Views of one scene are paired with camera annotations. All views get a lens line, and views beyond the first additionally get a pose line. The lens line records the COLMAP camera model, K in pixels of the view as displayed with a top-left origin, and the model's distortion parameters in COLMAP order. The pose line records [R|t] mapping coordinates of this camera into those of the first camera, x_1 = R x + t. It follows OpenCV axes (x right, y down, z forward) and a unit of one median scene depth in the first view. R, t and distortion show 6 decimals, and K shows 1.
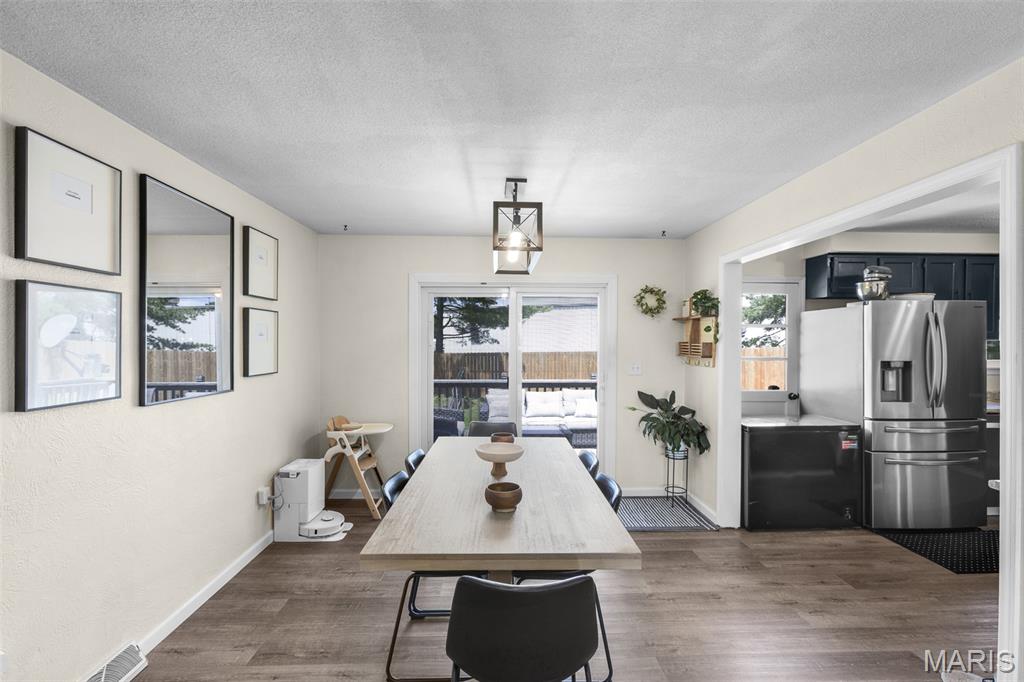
lens RADIAL K [[462.8, 0, 512.4], [0, 462.8, 340.9], [0, 0, 1]] dist [-0.003870, 0.004300]
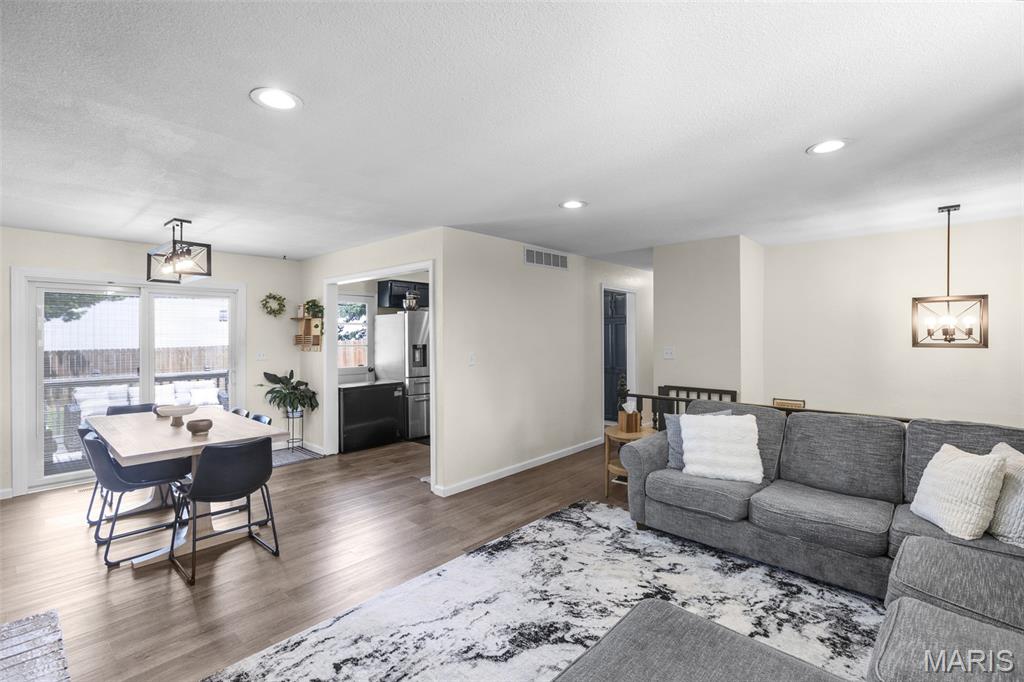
lens RADIAL K [[462.8, 0, 508.8], [0, 462.8, 339.8], [0, 0, 1]] dist [-0.003870, 0.004300]
pose [[0.695871, -0.012858, 0.718051, -0.211993], [0.005034, 0.999902, 0.013027, 0.002549], [-0.718149, -0.005451, 0.695868, -0.472799]]
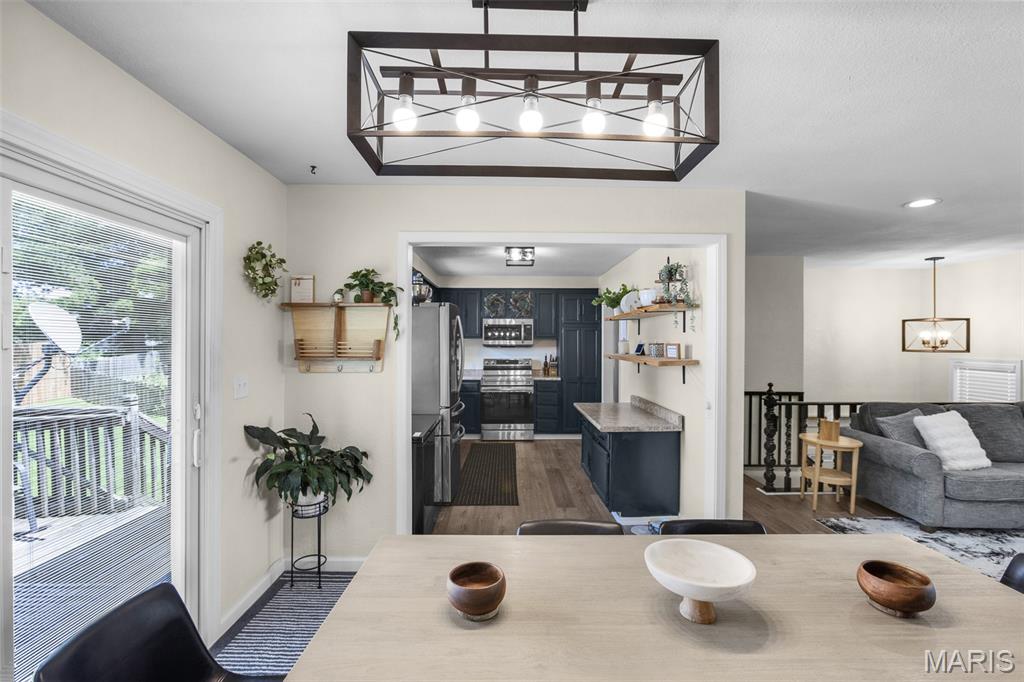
lens RADIAL K [[462.8, 0, 518.2], [0, 462.8, 339.7], [0, 0, 1]] dist [-0.003870, 0.004300]
pose [[0.012864, -0.002065, 0.999915, -0.324842], [-0.005059, 0.999985, 0.002130, 0.000547], [-0.999904, -0.005086, 0.012853, 0.744813]]
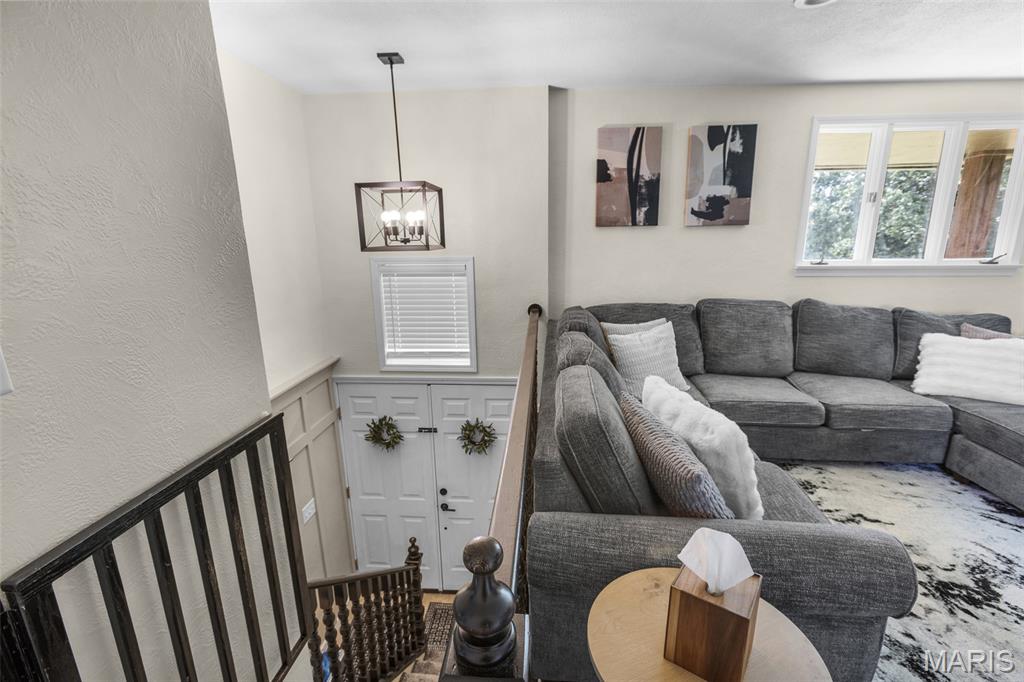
lens RADIAL K [[462.8, 0, 515.3], [0, 462.8, 341.8], [0, 0, 1]] dist [-0.003870, 0.004300]
pose [[-0.996722, -0.016221, 0.079261, 0.815894], [0.003515, 0.970087, 0.242733, -0.002415], [-0.080828, 0.242216, -0.966850, 0.266561]]
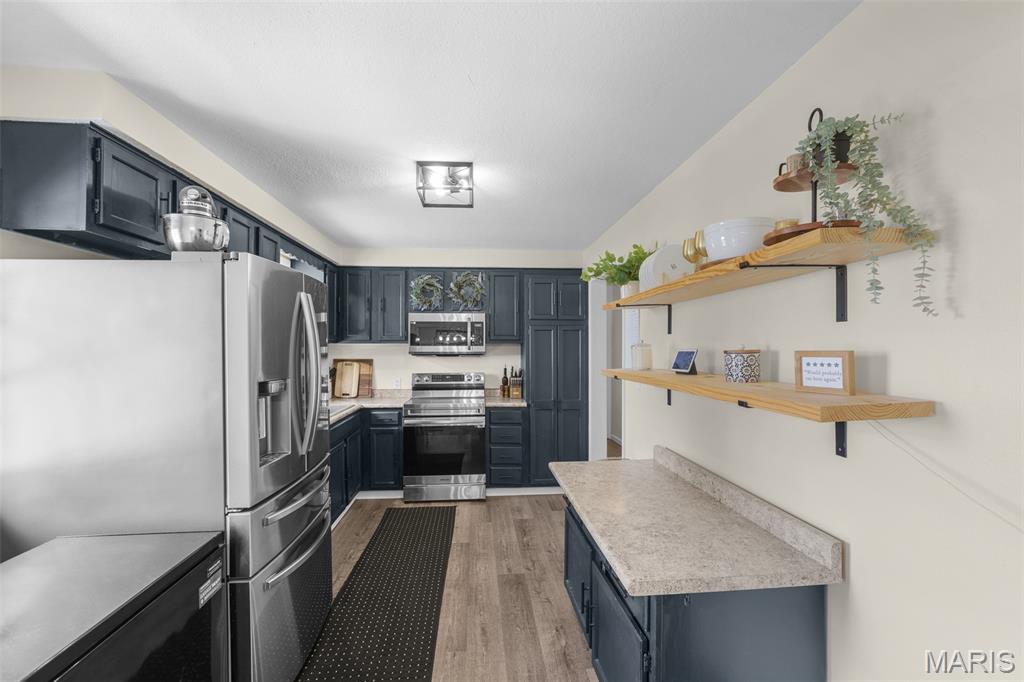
lens RADIAL K [[462.8, 0, 513.1], [0, 462.8, 349.5], [0, 0, 1]] dist [-0.003870, 0.004300]
pose [[-0.044366, -0.010960, 0.998955, 0.276871], [-0.000861, 0.999940, 0.010933, 0.003308], [-0.999015, -0.000375, -0.044373, 0.690899]]
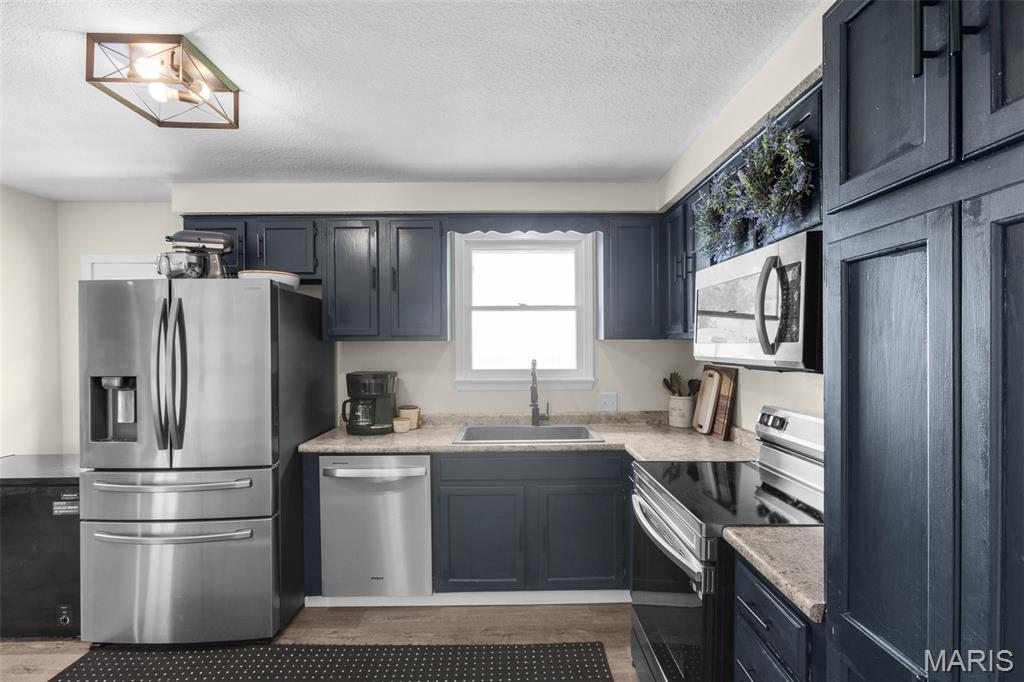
lens RADIAL K [[462.8, 0, 516.1], [0, 462.8, 347.9], [0, 0, 1]] dist [-0.003870, 0.004300]
pose [[0.999624, -0.012394, -0.024467, 1.267855], [0.012436, 0.999921, 0.001591, 0.009791], [0.024446, -0.001894, 0.999699, 0.349751]]
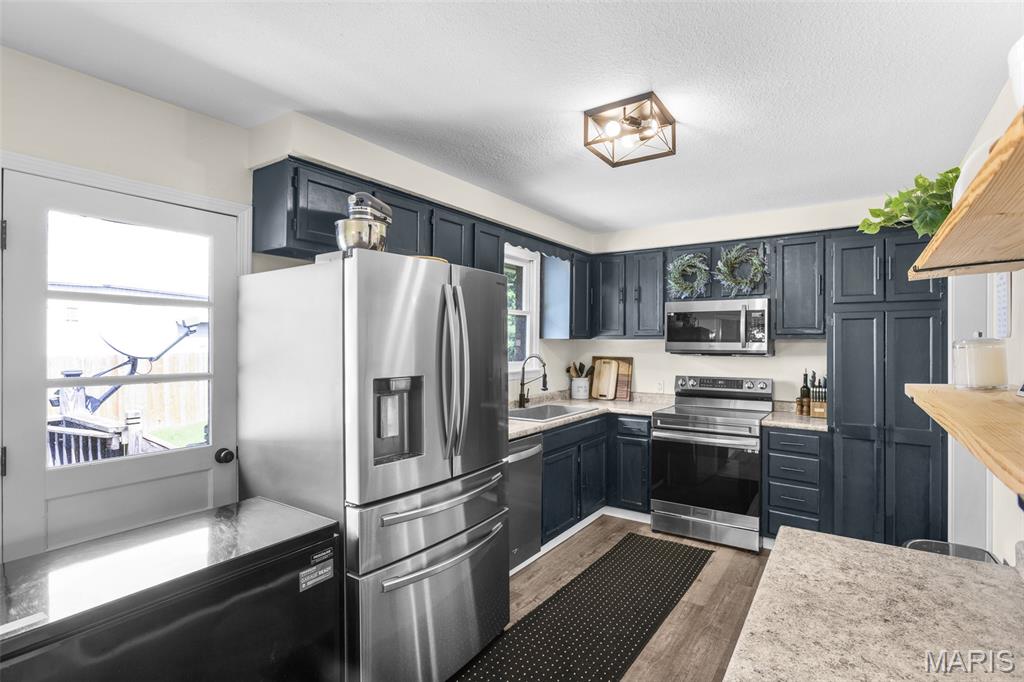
lens RADIAL K [[498.7, 0, 511.9], [0, 498.7, 341.8], [0, 0, 1]] dist [-0.018807, 0.001810]
pose [[0.601073, -0.001756, 0.799192, 0.433692], [0.000294, 0.999998, 0.001976, 0.004261], [-0.799194, -0.000953, 0.601073, 0.531223]]
